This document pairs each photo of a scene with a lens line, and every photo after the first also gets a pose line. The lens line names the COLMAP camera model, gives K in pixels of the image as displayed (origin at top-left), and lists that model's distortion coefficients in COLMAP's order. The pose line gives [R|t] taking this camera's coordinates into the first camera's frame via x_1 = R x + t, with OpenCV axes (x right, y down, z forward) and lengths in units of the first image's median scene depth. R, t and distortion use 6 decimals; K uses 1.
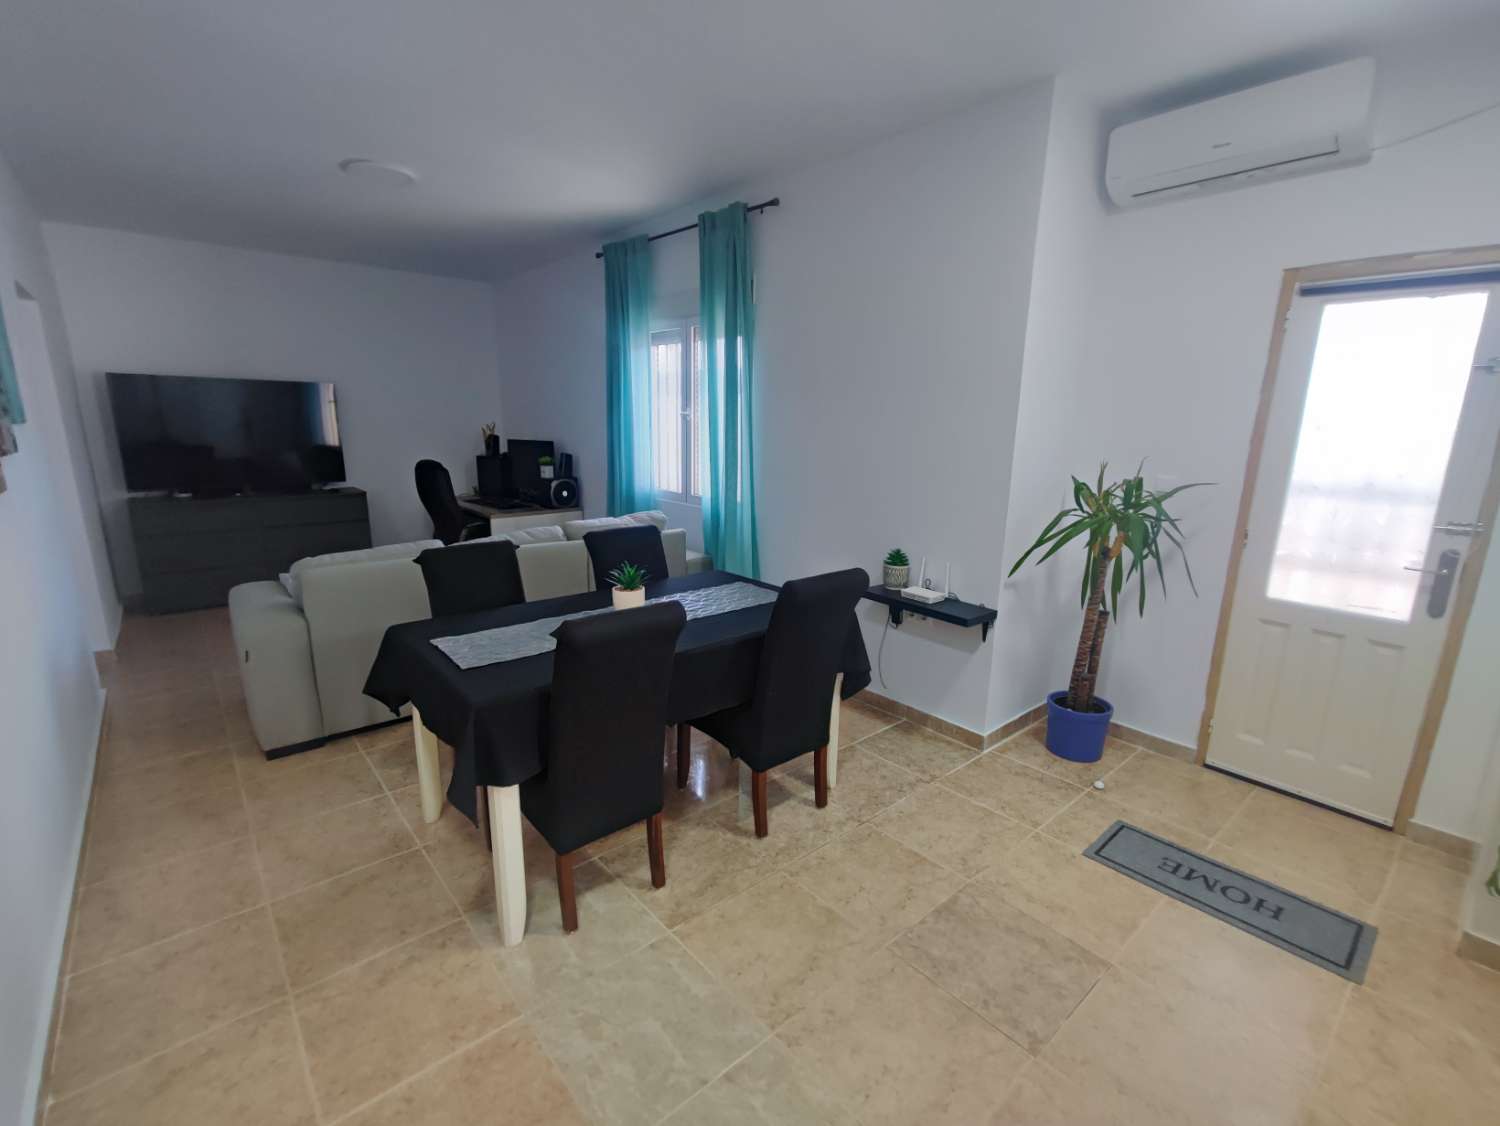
lens RADIAL K [[672.3, 0, 747.1], [0, 672.3, 569.4], [0, 0, 1]] dist [-0.015371, 0.005673]
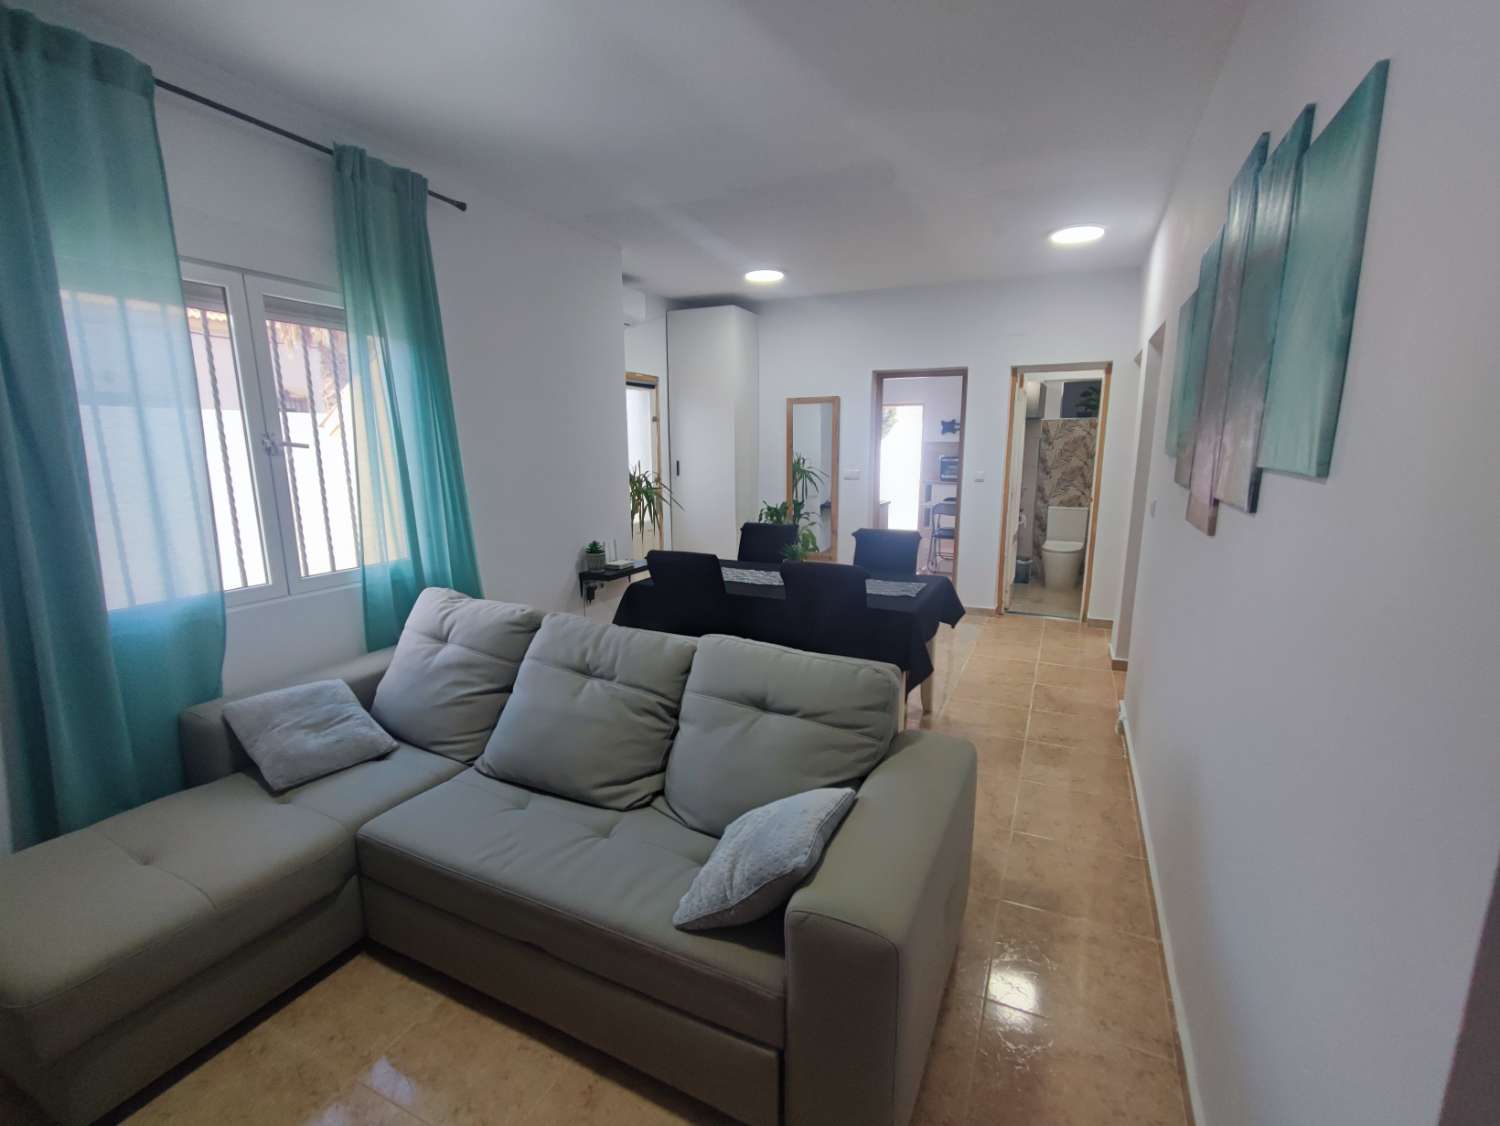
lens RADIAL K [[672.3, 0, 752.0], [0, 672.3, 567.5], [0, 0, 1]] dist [-0.015371, 0.005673]
pose [[-0.398889, -0.177503, 0.899655, -0.942234], [0.204761, 0.939074, 0.276068, -0.245590], [-0.893846, 0.294335, -0.338241, 1.029167]]
